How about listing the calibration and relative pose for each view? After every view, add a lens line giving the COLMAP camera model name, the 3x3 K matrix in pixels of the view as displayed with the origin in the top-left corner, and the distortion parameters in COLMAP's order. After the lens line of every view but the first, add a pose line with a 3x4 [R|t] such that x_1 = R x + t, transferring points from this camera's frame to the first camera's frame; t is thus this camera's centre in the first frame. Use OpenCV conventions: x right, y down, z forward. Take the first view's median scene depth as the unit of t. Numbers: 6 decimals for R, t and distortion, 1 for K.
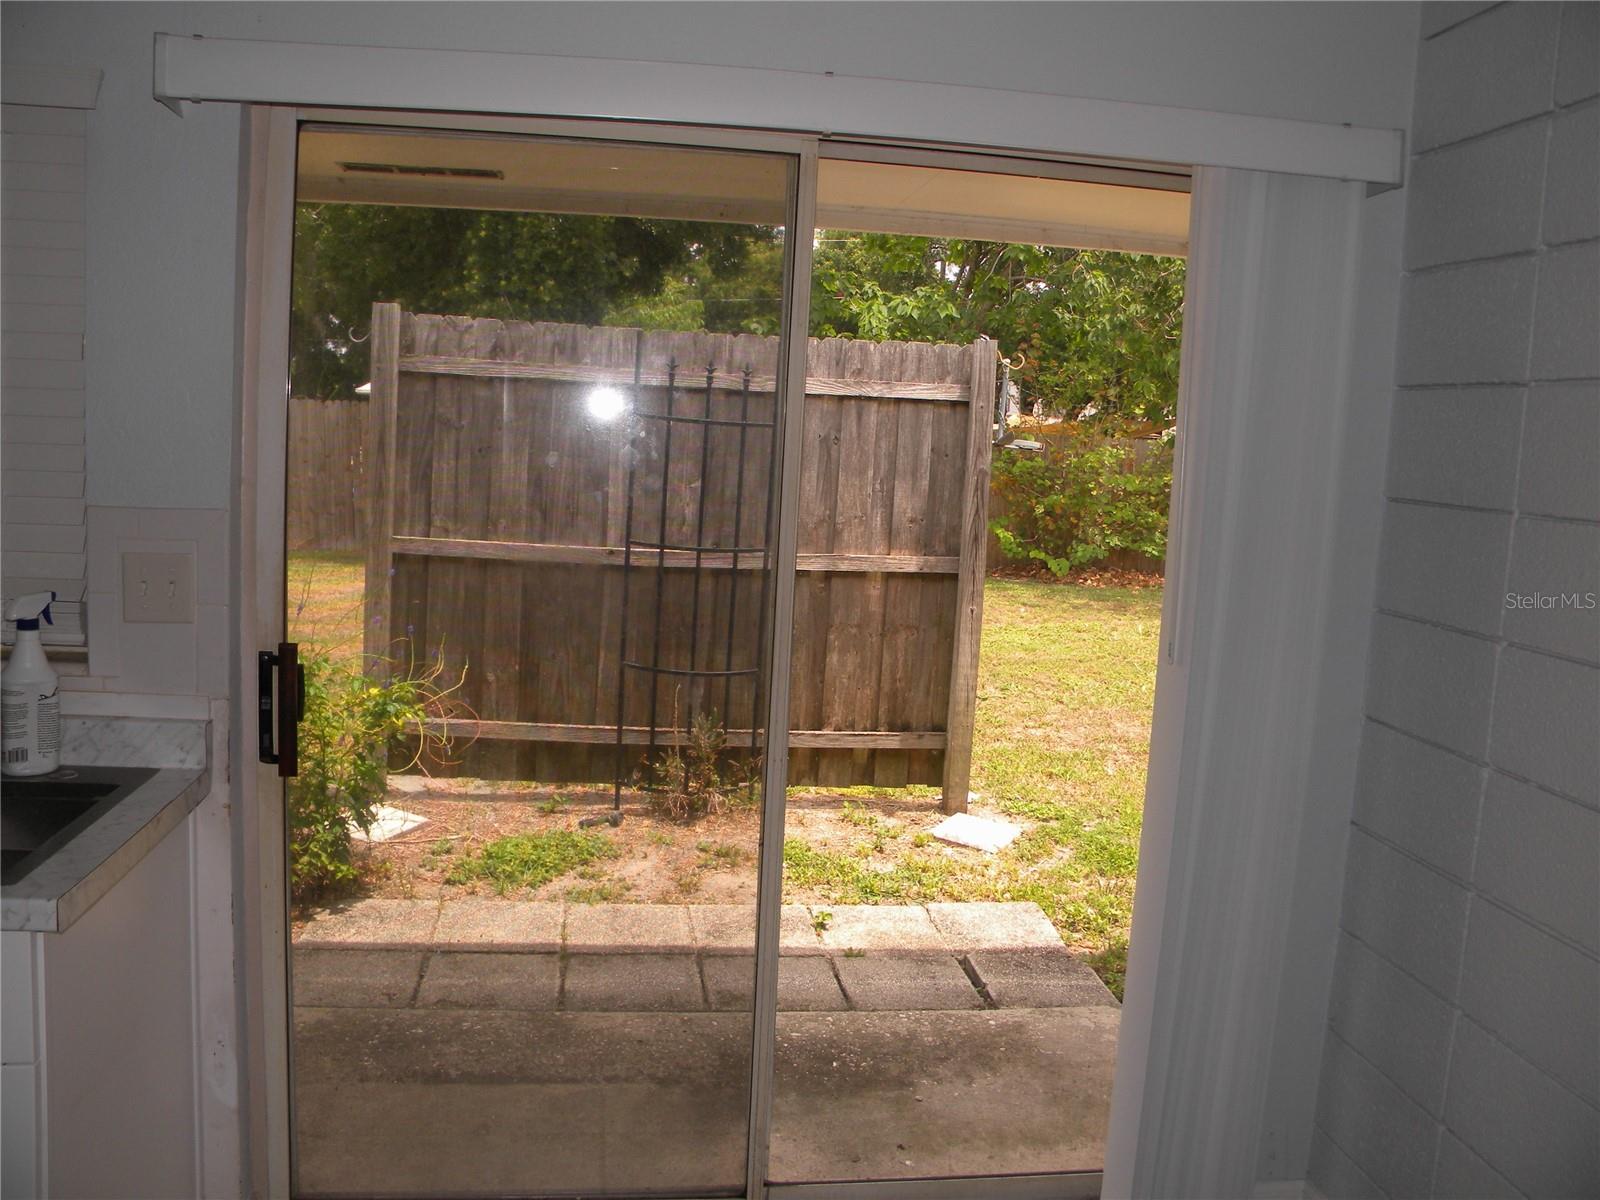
lens RADIAL K [[1349.1, 0, 797.4], [0, 1349.1, 591.4], [0, 0, 1]] dist [-0.187800, 0.163212]
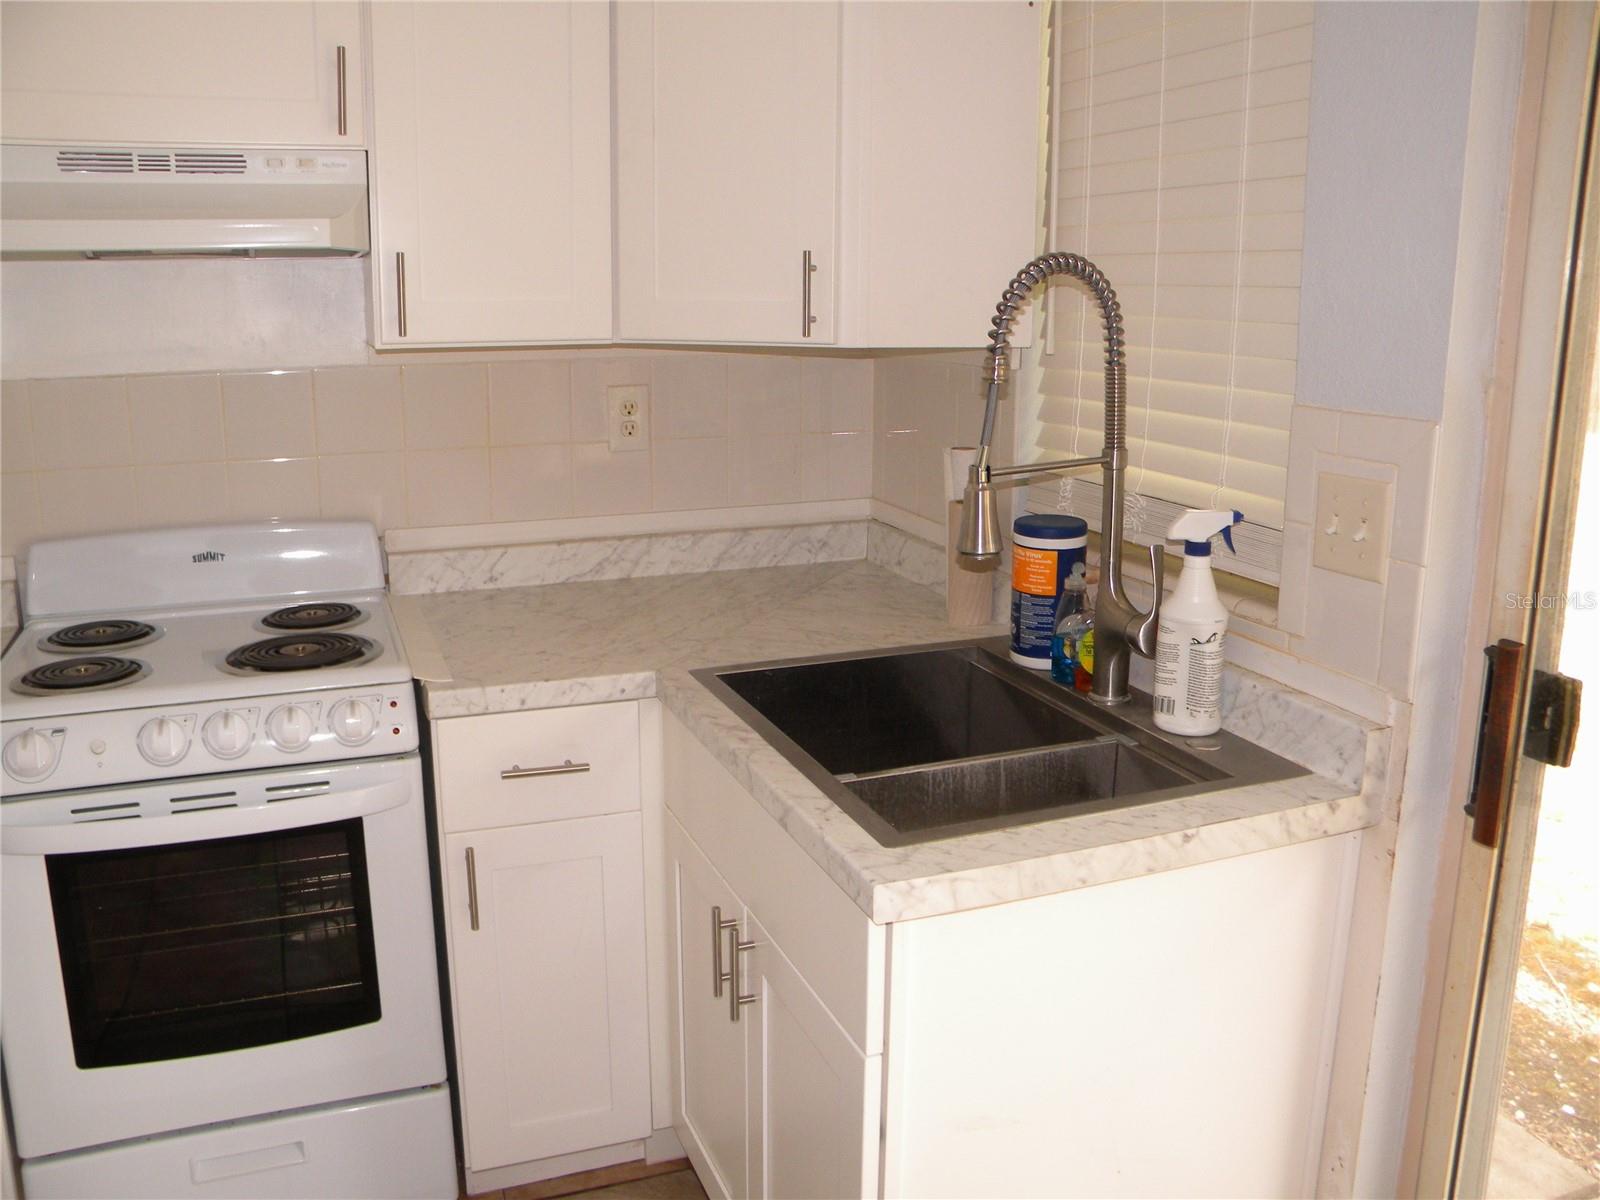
lens RADIAL K [[1349.1, 0, 797.4], [0, 1349.1, 591.4], [0, 0, 1]] dist [-0.187800, 0.163212]
pose [[0.239135, 0.168807, -0.956200, 0.049706], [-0.106906, 0.983362, 0.146866, -0.015976], [0.965083, 0.067103, 0.253203, 0.212692]]
